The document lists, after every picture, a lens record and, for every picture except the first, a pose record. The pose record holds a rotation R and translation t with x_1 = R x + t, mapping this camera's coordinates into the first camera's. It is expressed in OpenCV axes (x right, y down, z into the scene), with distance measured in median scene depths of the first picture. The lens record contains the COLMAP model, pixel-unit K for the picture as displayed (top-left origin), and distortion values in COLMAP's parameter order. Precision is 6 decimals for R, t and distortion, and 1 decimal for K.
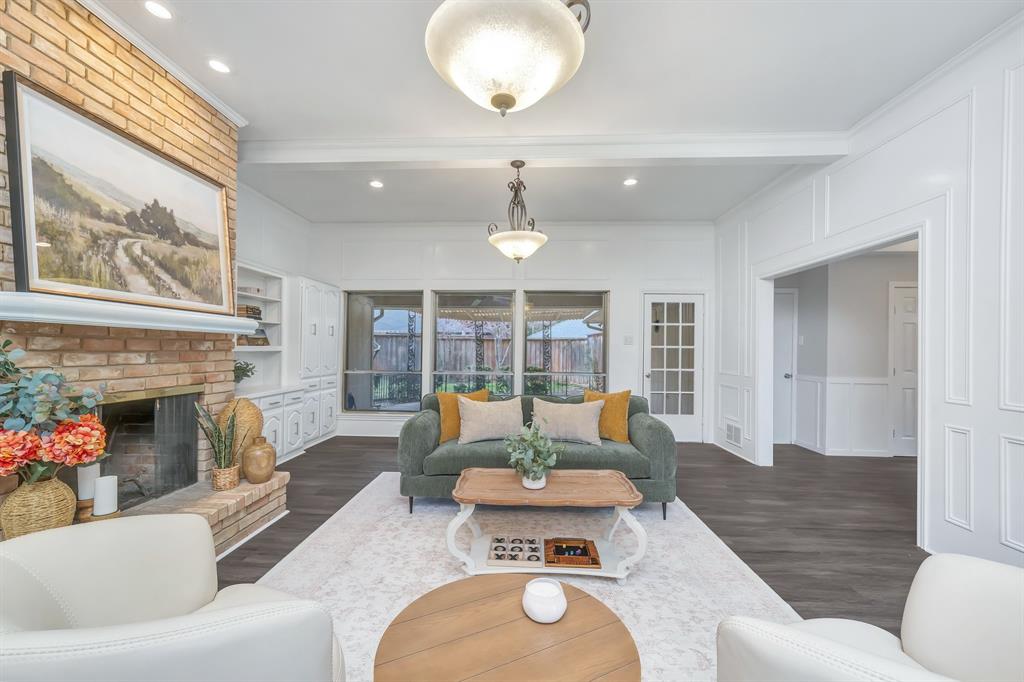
lens RADIAL K [[417.9, 0, 507.0], [0, 417.9, 352.7], [0, 0, 1]] dist [-0.008407, 0.000485]
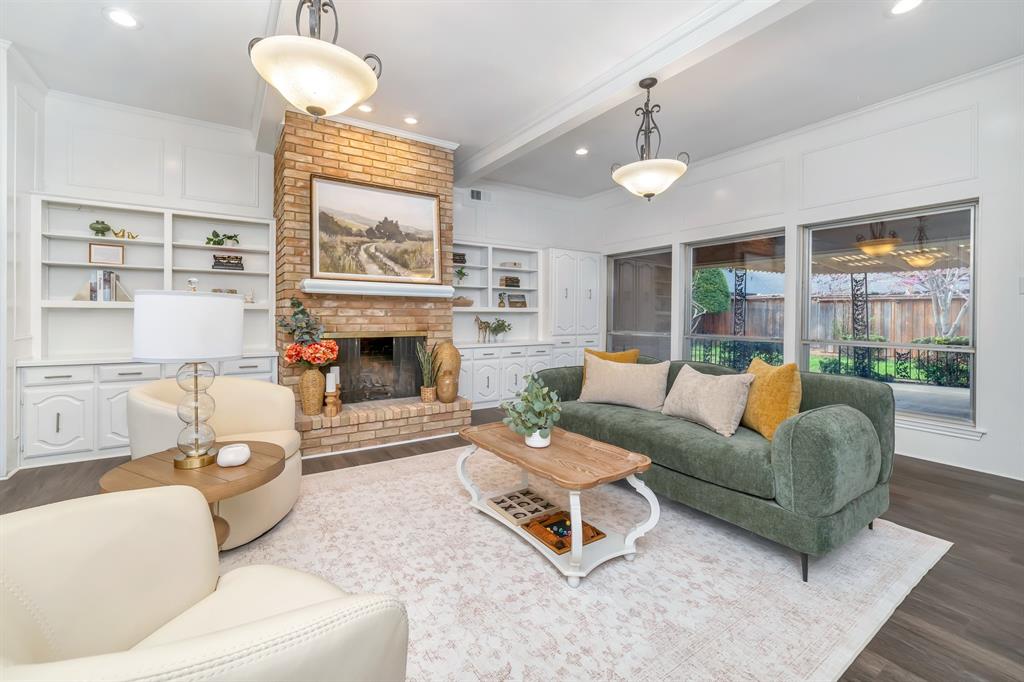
lens RADIAL K [[423.0, 0, 493.3], [0, 423.0, 324.0], [0, 0, 1]] dist [-0.021376, 0.013161]
pose [[0.576139, 0.010385, -0.817286, 0.708796], [-0.005530, 0.999946, 0.008807, 0.037239], [0.817333, -0.000554, 0.576166, 0.339816]]
